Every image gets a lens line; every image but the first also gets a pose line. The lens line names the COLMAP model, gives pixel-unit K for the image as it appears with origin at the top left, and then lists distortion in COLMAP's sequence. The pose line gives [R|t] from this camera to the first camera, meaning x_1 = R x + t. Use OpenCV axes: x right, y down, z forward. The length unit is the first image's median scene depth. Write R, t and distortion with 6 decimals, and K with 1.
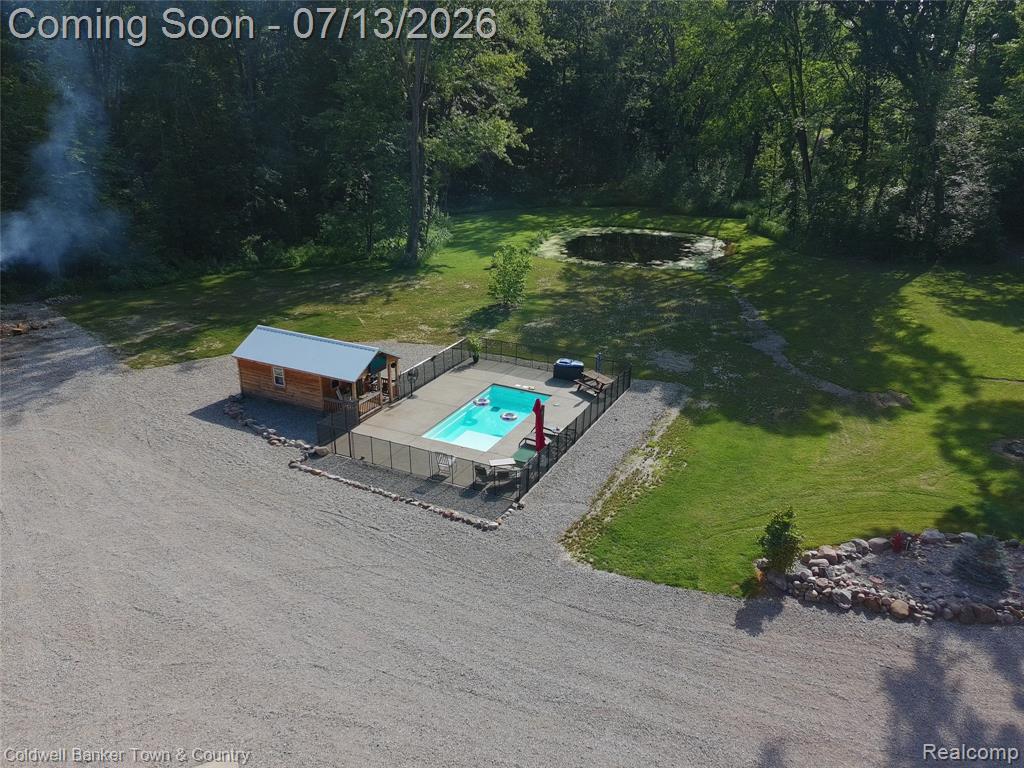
lens RADIAL K [[753.9, 0, 508.7], [0, 753.9, 384.9], [0, 0, 1]] dist [0.027688, -0.007966]
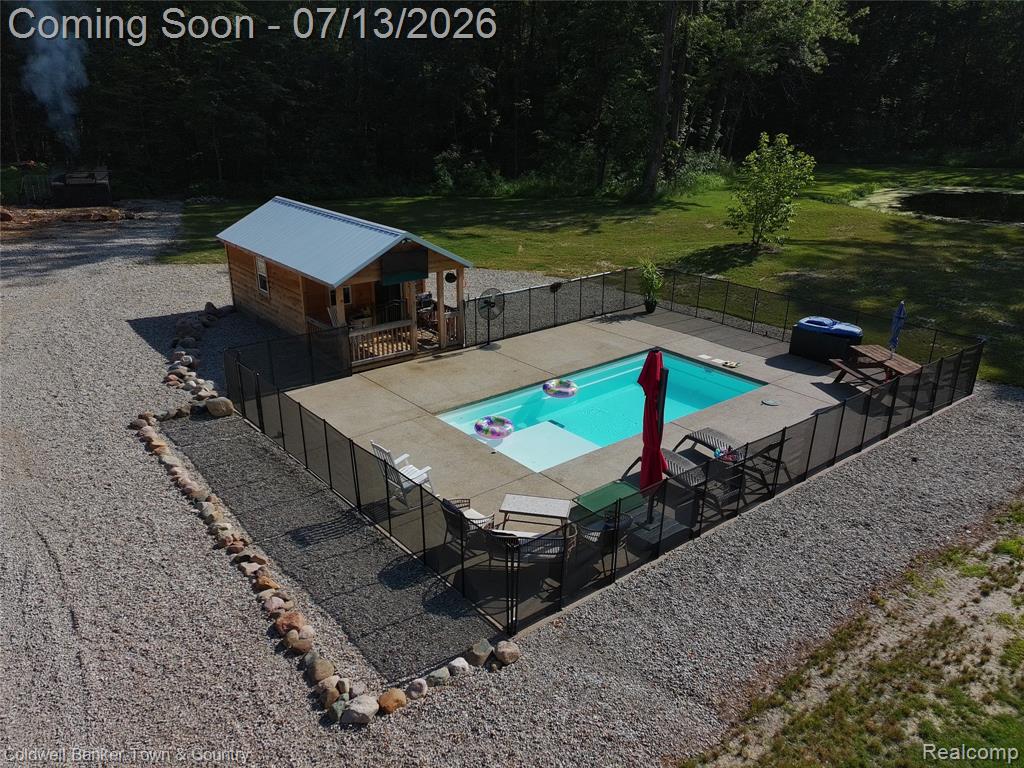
lens RADIAL K [[753.9, 0, 511.2], [0, 753.9, 380.2], [0, 0, 1]] dist [0.027688, -0.007966]
pose [[0.909719, 0.143035, -0.389811, 0.096979], [-0.151883, 0.988364, 0.008210, 0.032839], [0.386449, 0.051737, 0.920858, 0.539242]]
